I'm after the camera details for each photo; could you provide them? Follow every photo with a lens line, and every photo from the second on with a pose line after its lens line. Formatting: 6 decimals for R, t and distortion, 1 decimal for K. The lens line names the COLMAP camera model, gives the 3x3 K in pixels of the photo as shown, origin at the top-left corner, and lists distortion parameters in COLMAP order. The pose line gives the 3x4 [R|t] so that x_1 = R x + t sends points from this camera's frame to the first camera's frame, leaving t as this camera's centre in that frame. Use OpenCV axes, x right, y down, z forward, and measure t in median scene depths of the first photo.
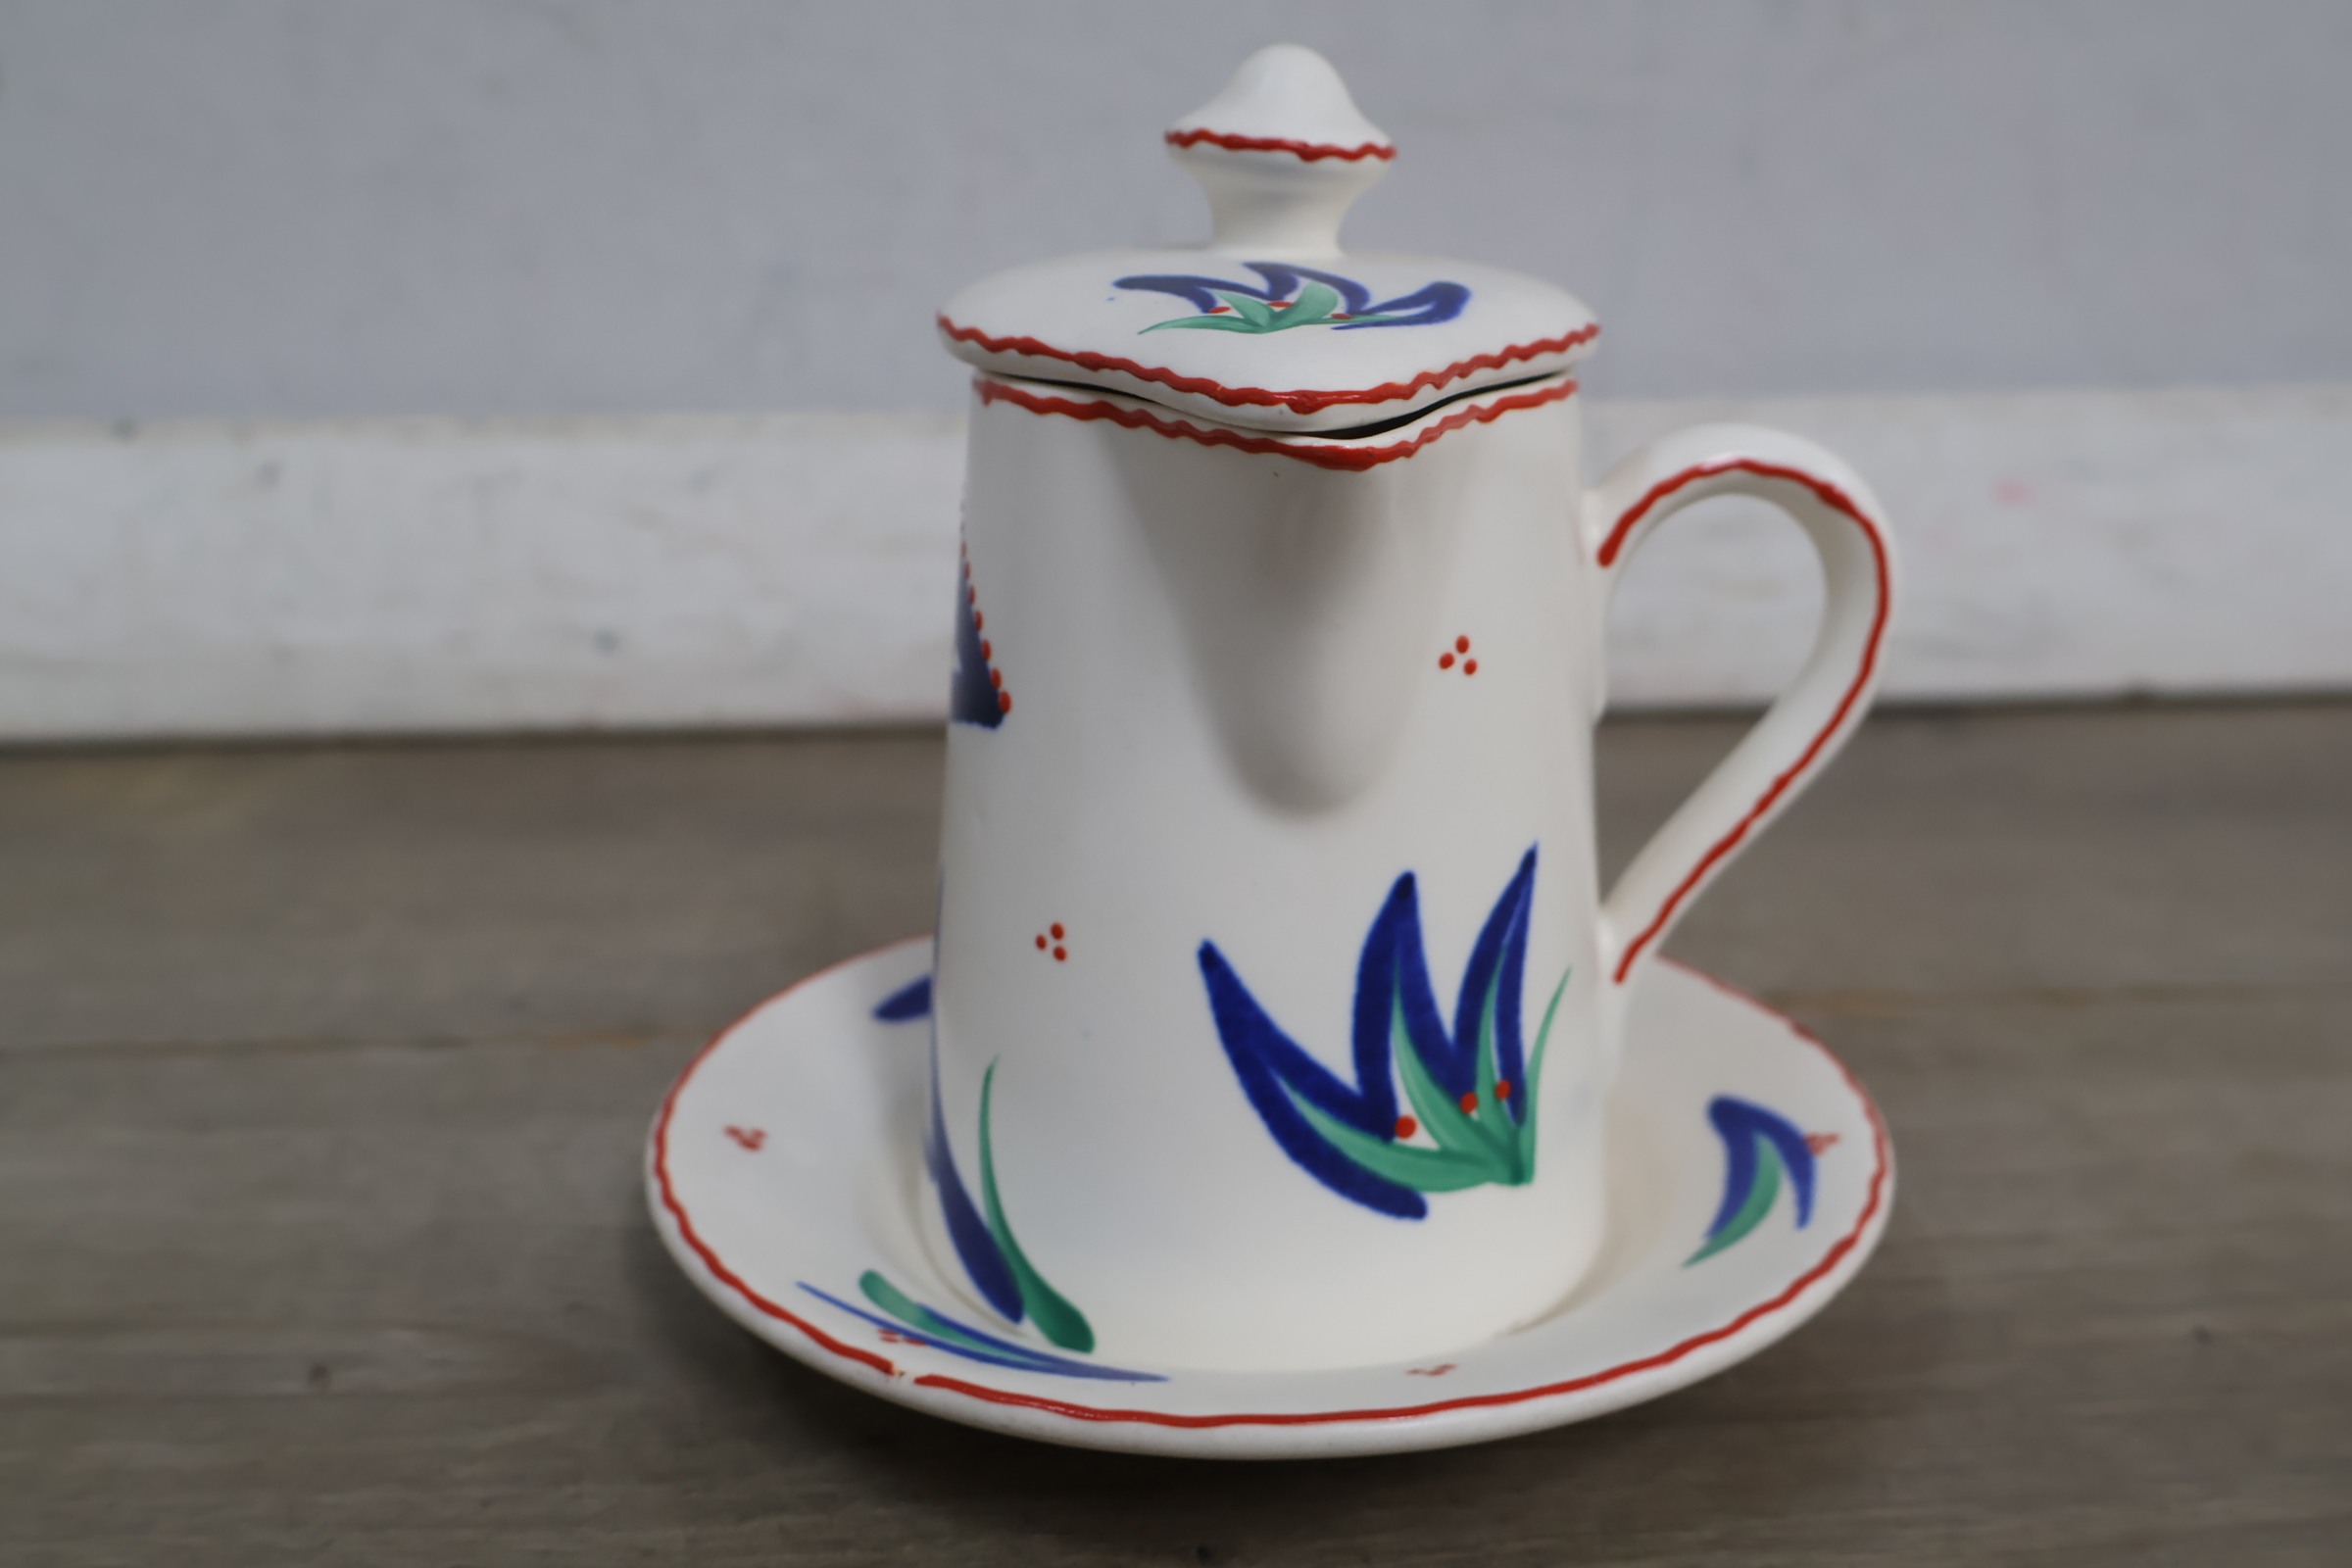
lens RADIAL K [[2365.6, 0, 1172.6], [0, 2365.6, 826.6], [0, 0, 1]] dist [-0.002629, 0.000000]
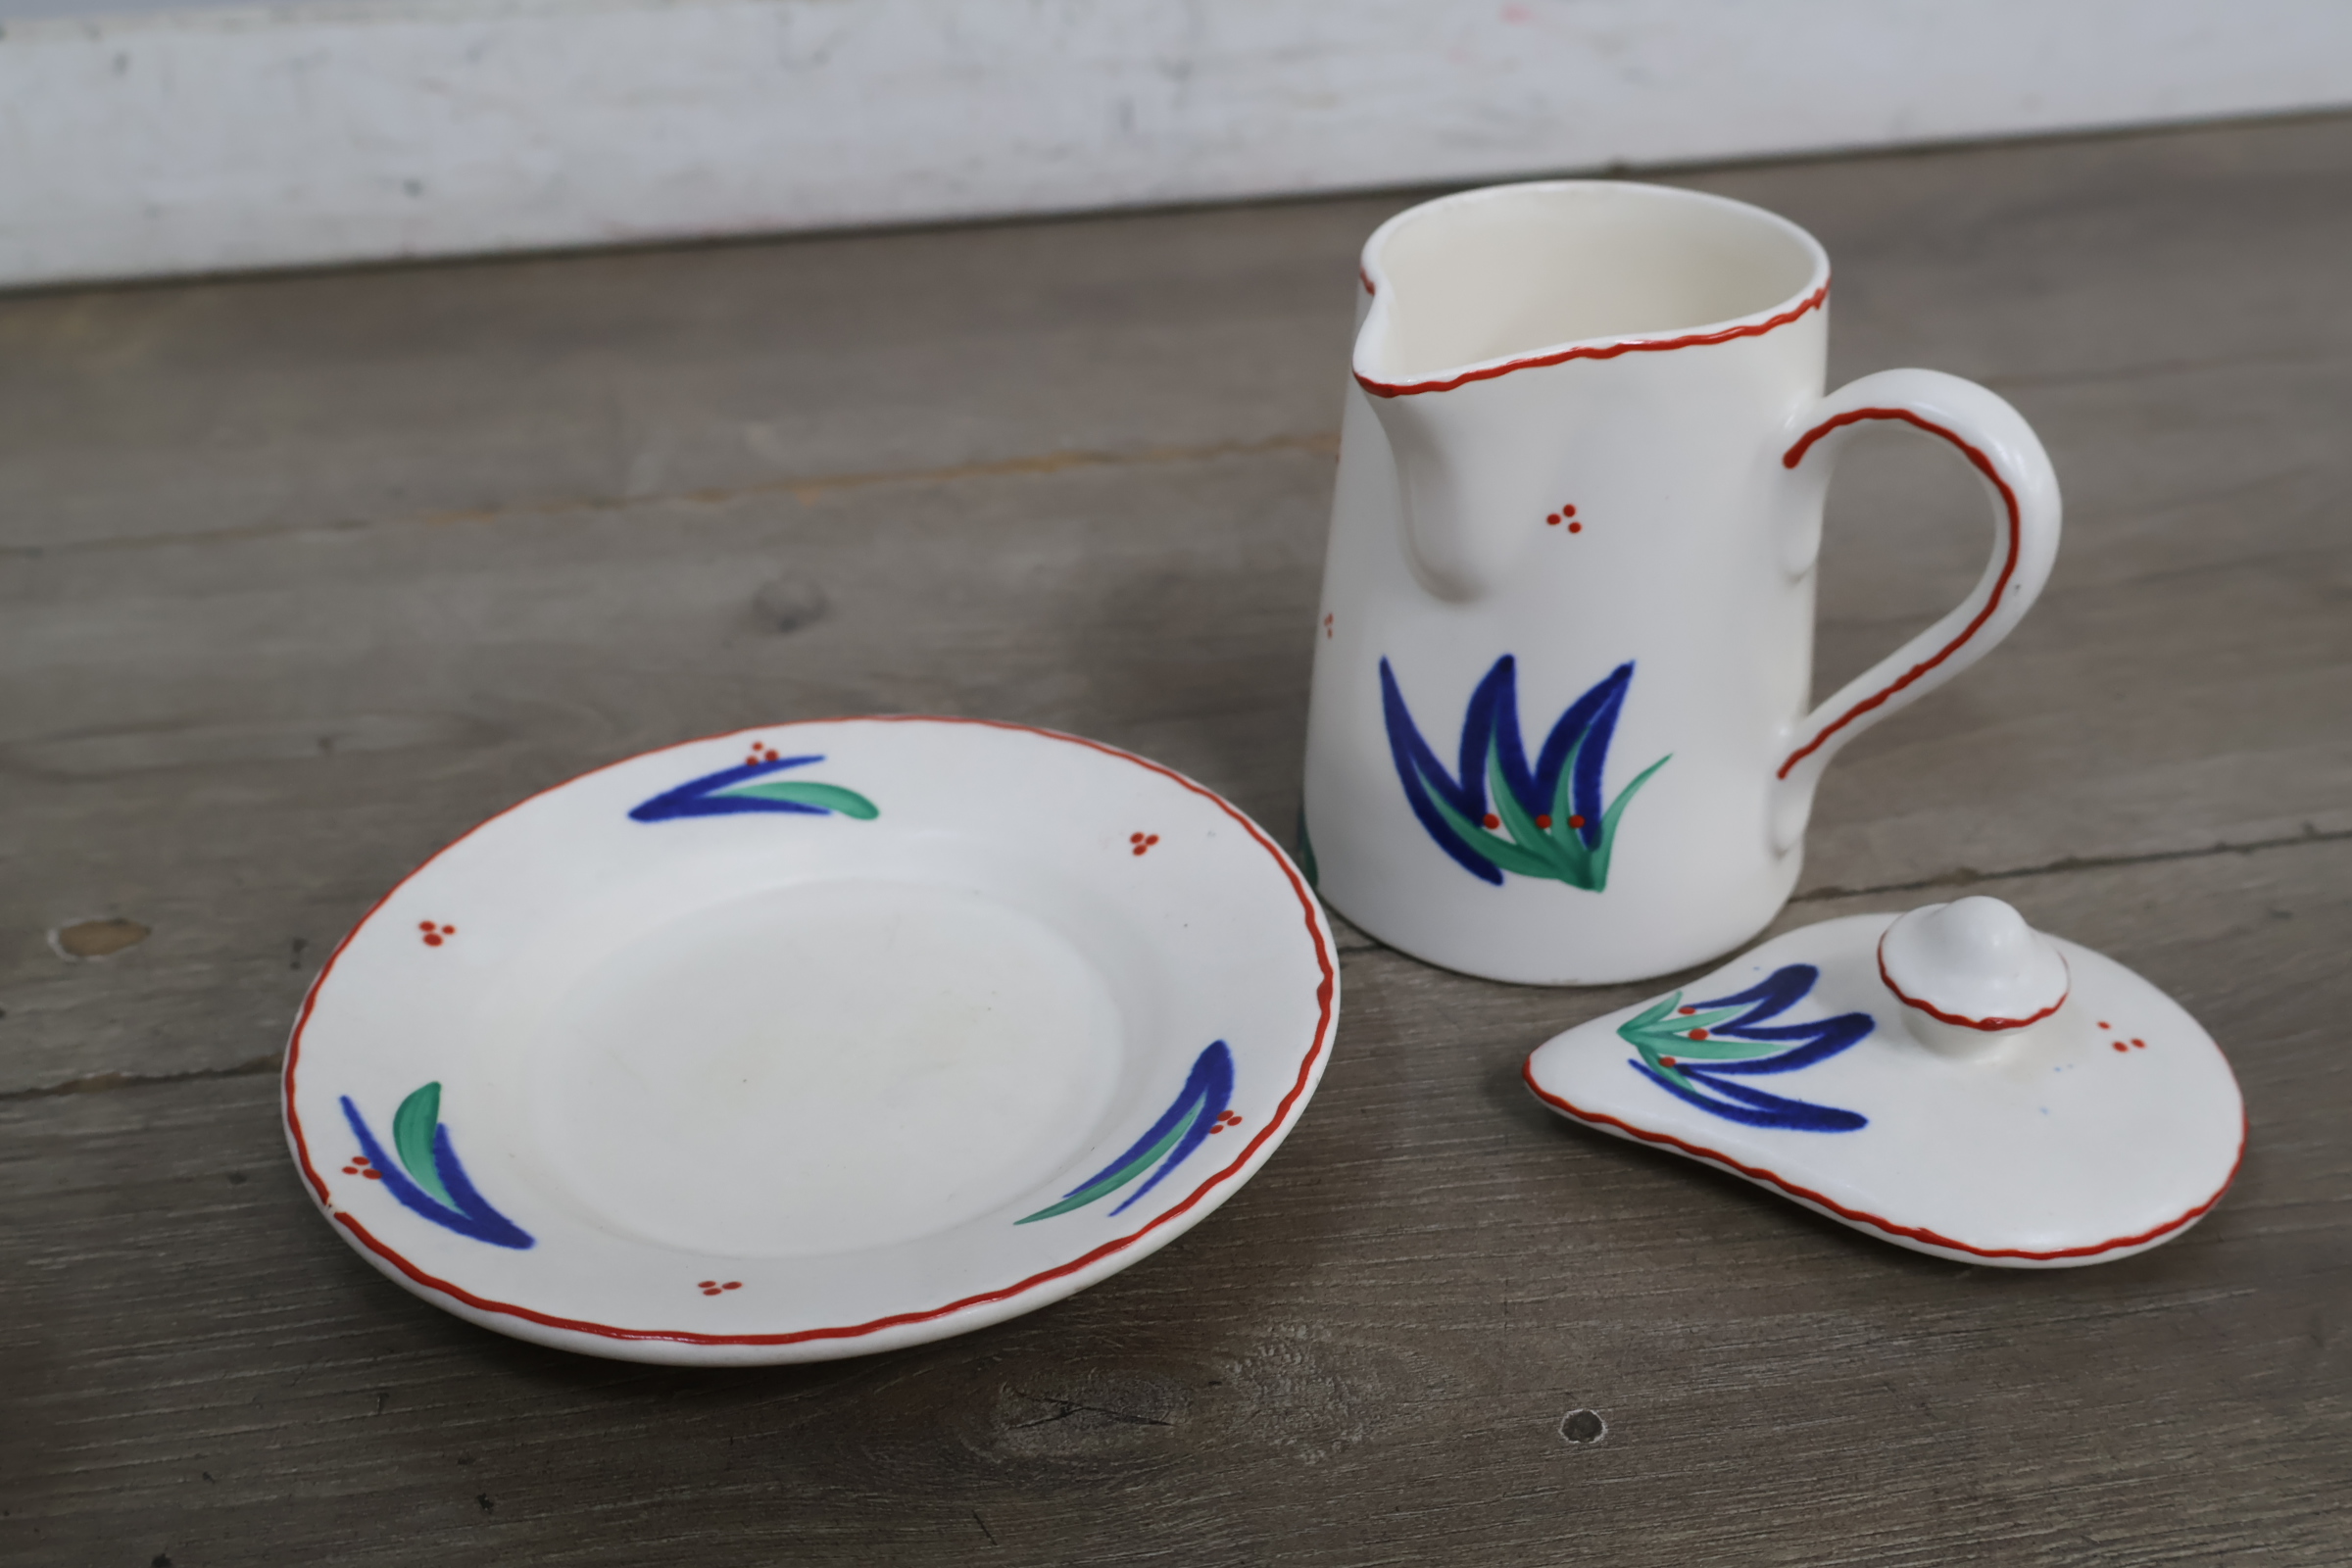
lens RADIAL K [[2365.6, 0, 1164.7], [0, 2365.6, 809.2], [0, 0, 1]] dist [-0.002629, 0.000000]
pose [[0.995647, -0.065333, 0.066472, 0.055636], [0.046442, 0.966109, 0.253922, -0.060369], [-0.080808, -0.249730, 0.964938, -0.340223]]
